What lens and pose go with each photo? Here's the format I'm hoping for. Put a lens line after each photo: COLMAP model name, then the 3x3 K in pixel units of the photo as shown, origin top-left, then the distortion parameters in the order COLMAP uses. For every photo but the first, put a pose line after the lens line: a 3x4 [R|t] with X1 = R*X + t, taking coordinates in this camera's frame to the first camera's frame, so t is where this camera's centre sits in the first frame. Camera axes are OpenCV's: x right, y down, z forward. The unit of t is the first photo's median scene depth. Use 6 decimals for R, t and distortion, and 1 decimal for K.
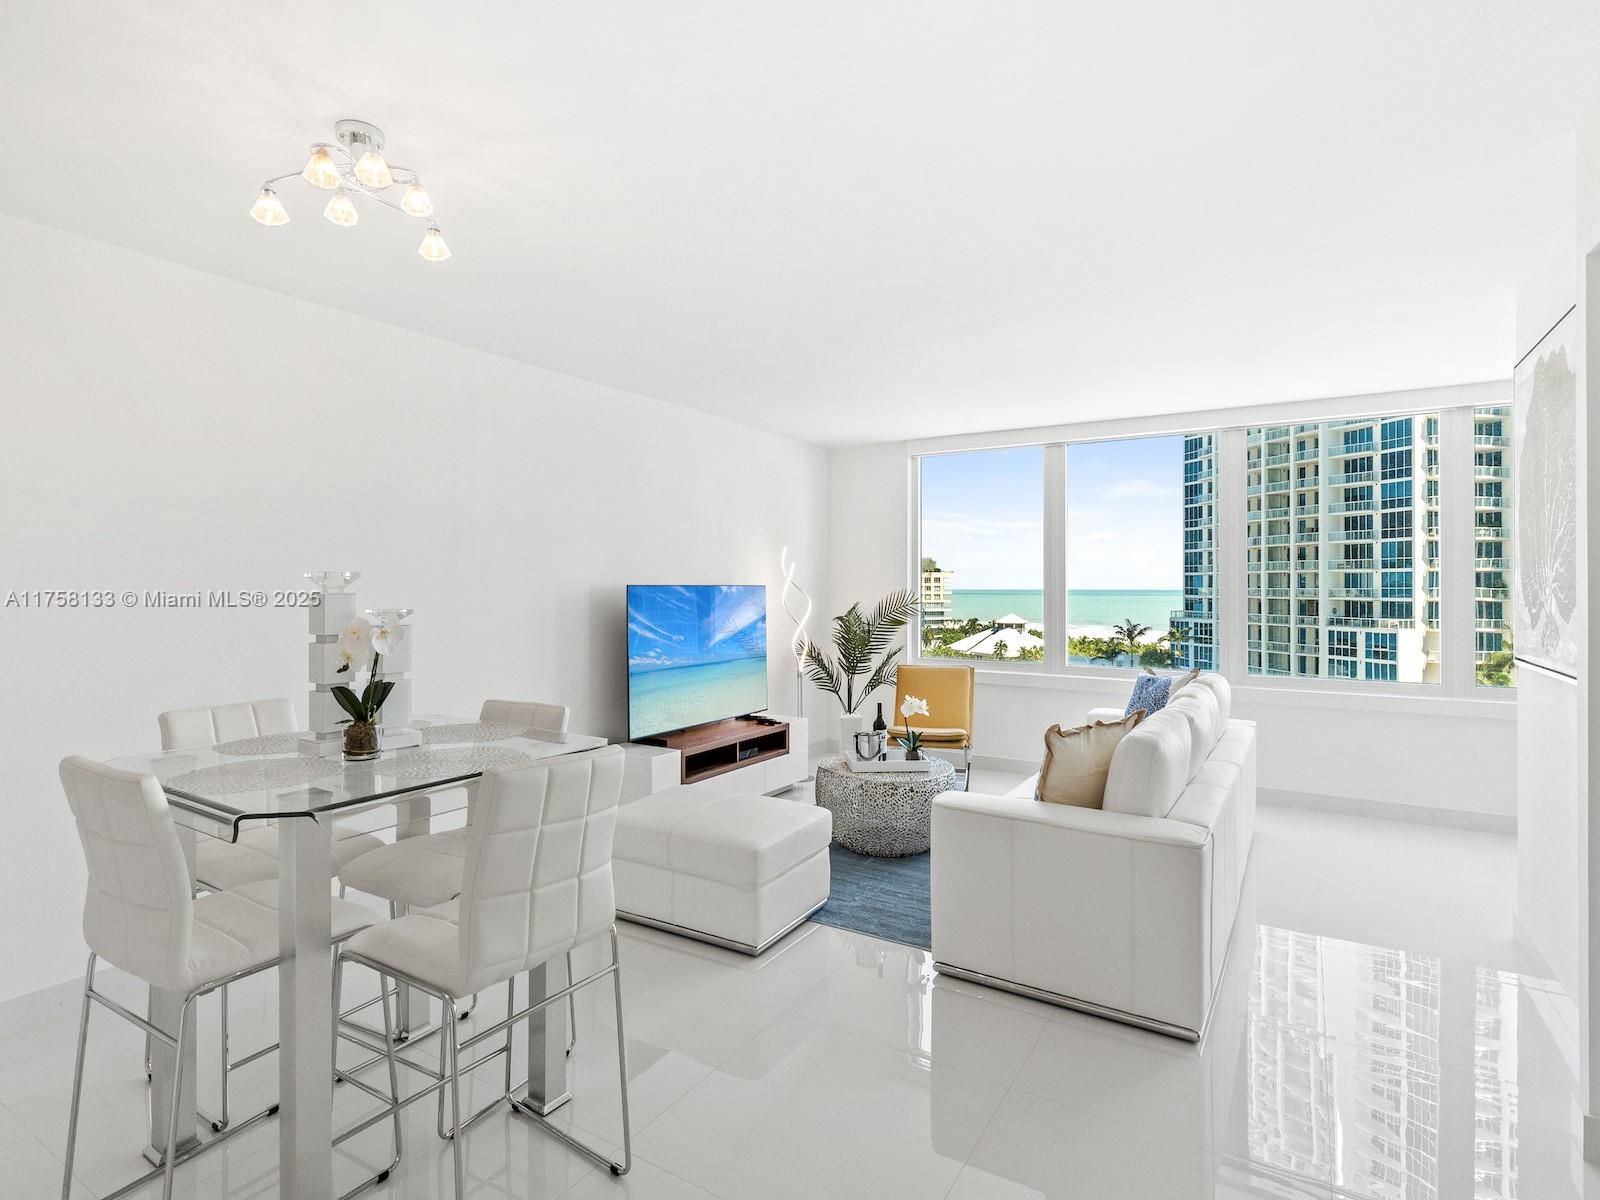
lens RADIAL K [[841.9, 0, 796.8], [0, 841.9, 572.3], [0, 0, 1]] dist [-0.005737, -0.000689]
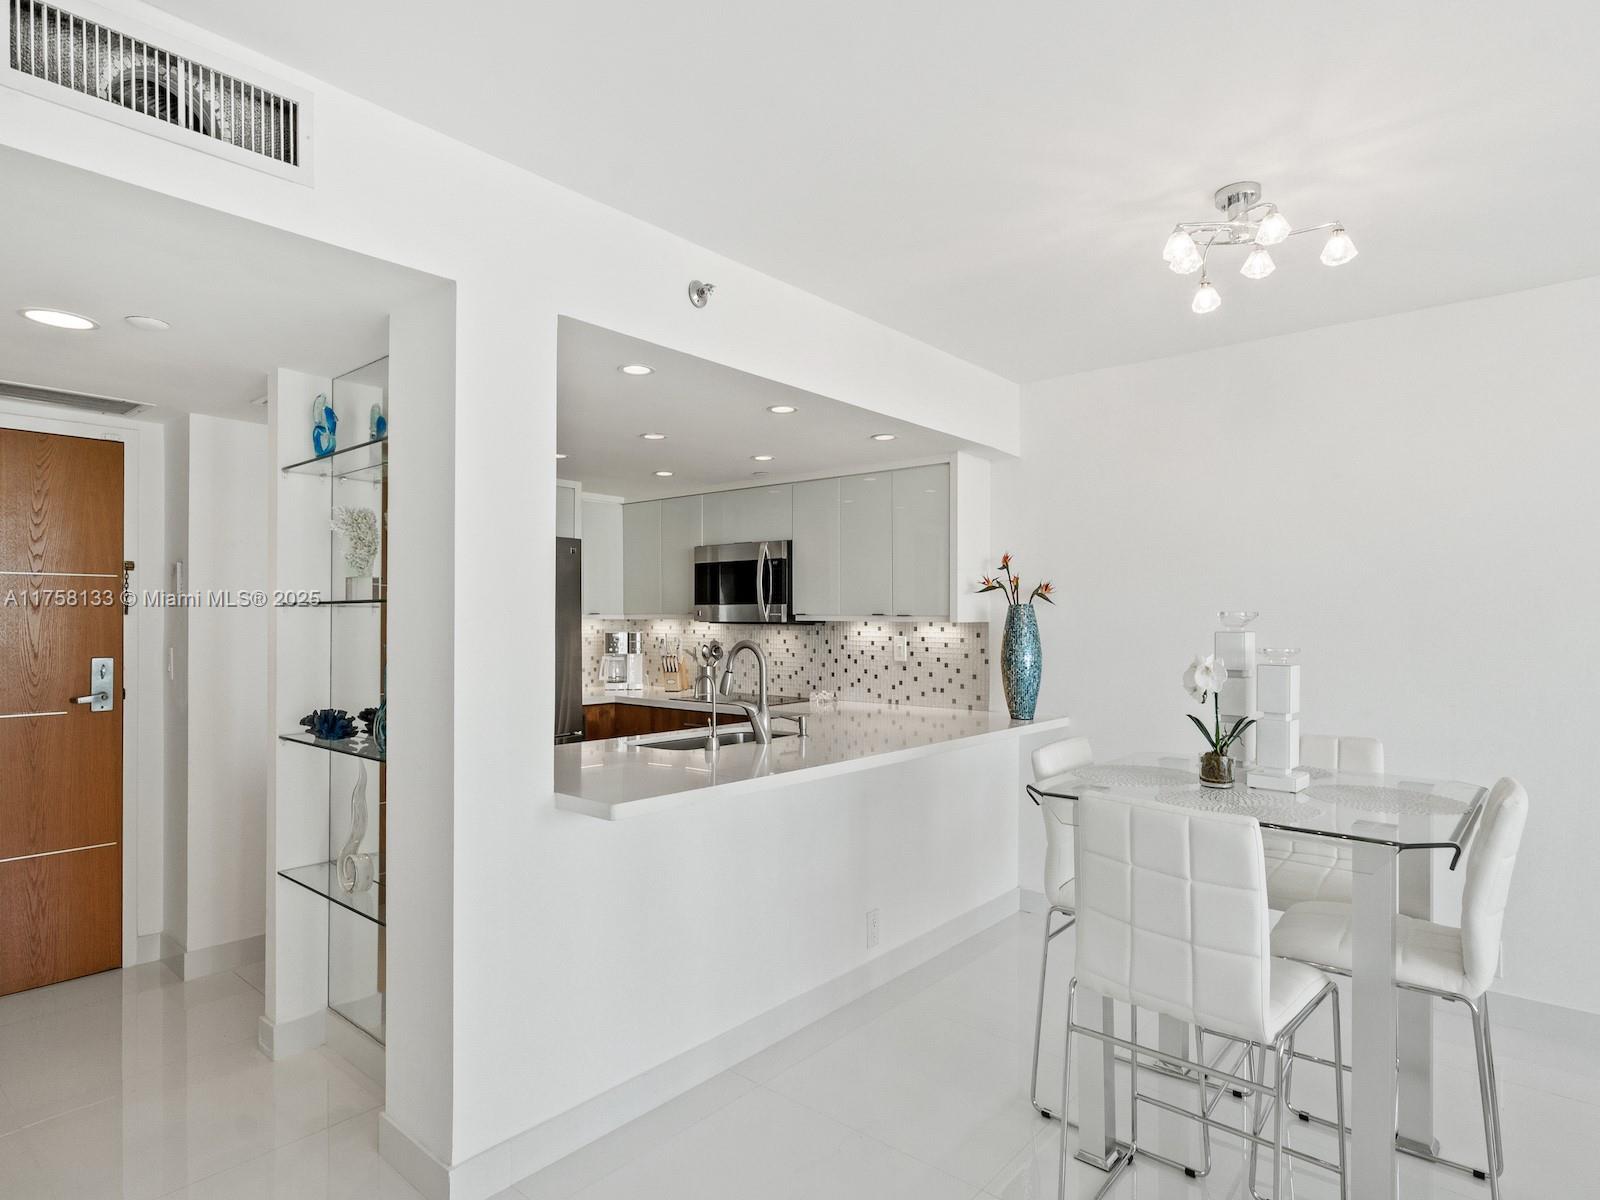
lens RADIAL K [[898.0, 0, 797.0], [0, 898.0, 612.7], [0, 0, 1]] dist [-0.002179, -0.001336]
pose [[-0.145975, -0.011760, -0.989218, 0.231655], [0.013803, 0.999808, -0.013922, 0.002410], [0.989192, -0.015686, -0.145784, 0.216099]]
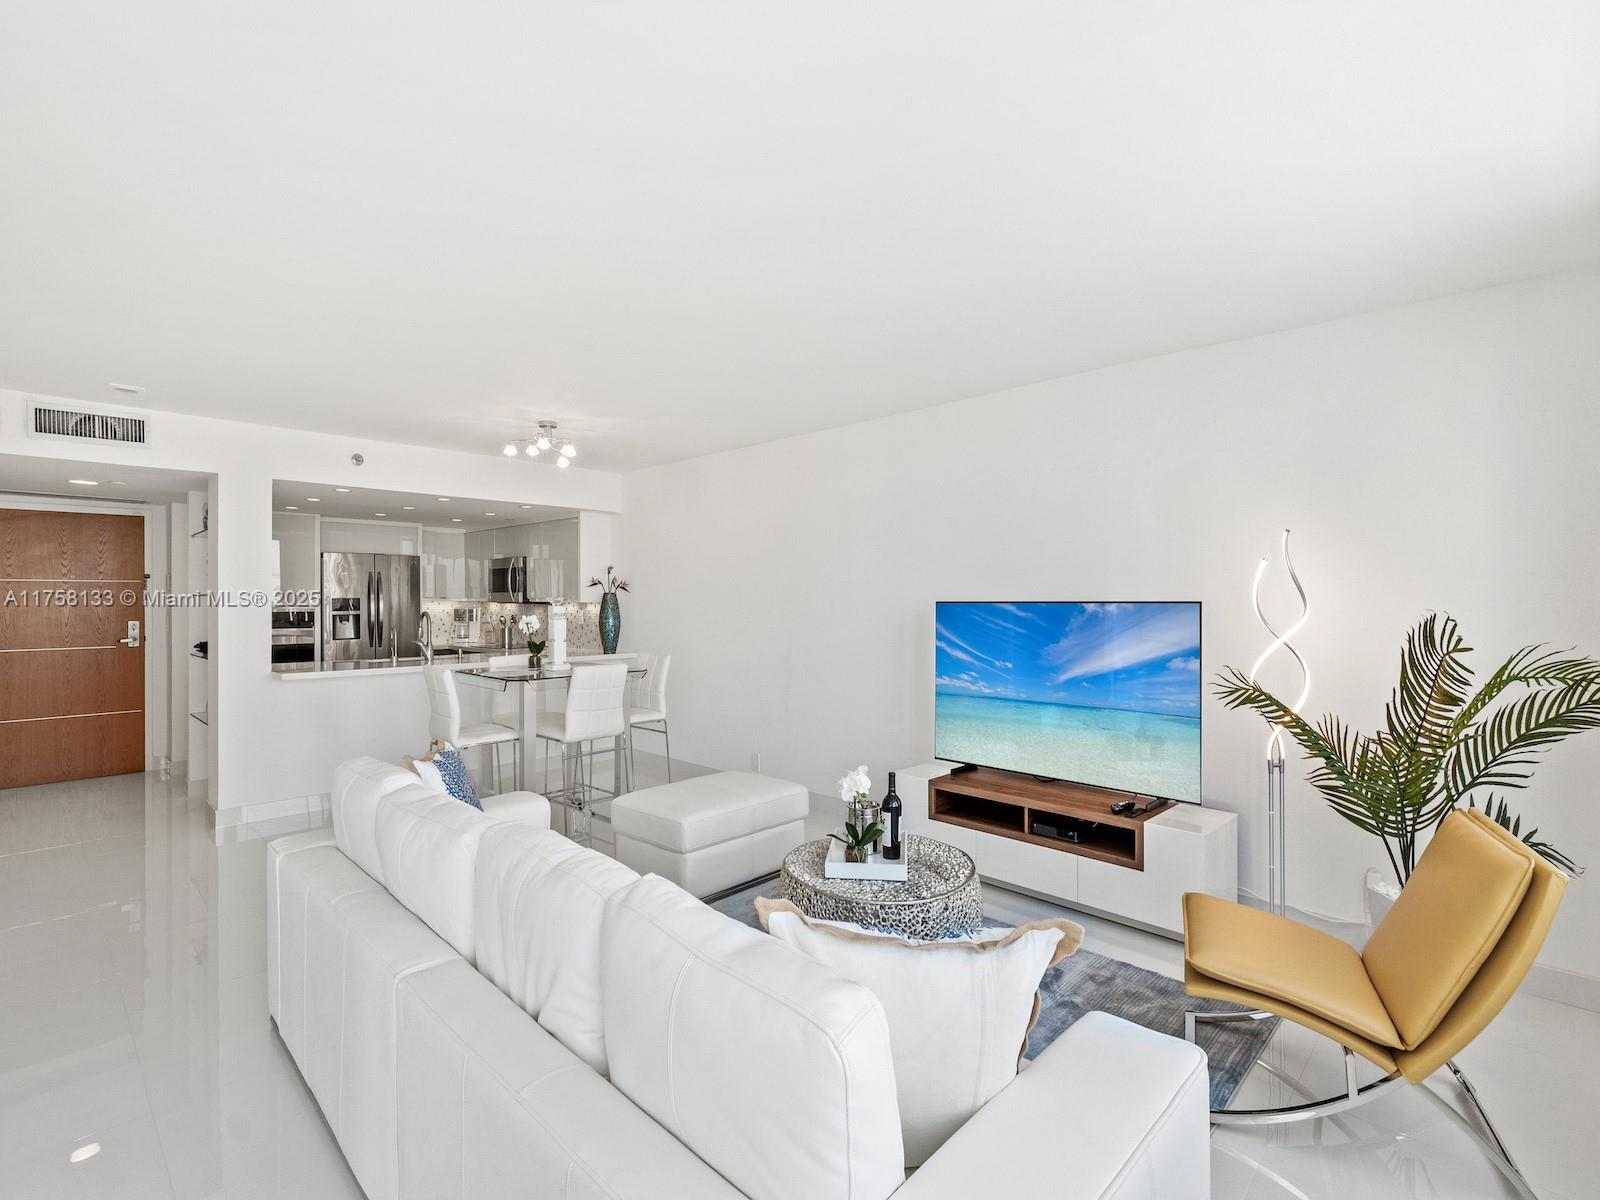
lens RADIAL K [[766.5, 0, 800.0], [0, 766.5, 600.0], [0, 0, 1]] dist [0.001536, 0.000329]
pose [[-0.199313, -0.003661, -0.979929, 0.666028], [0.016792, 0.999833, -0.007150, 0.014909], [0.979792, -0.017880, -0.199218, 0.959244]]
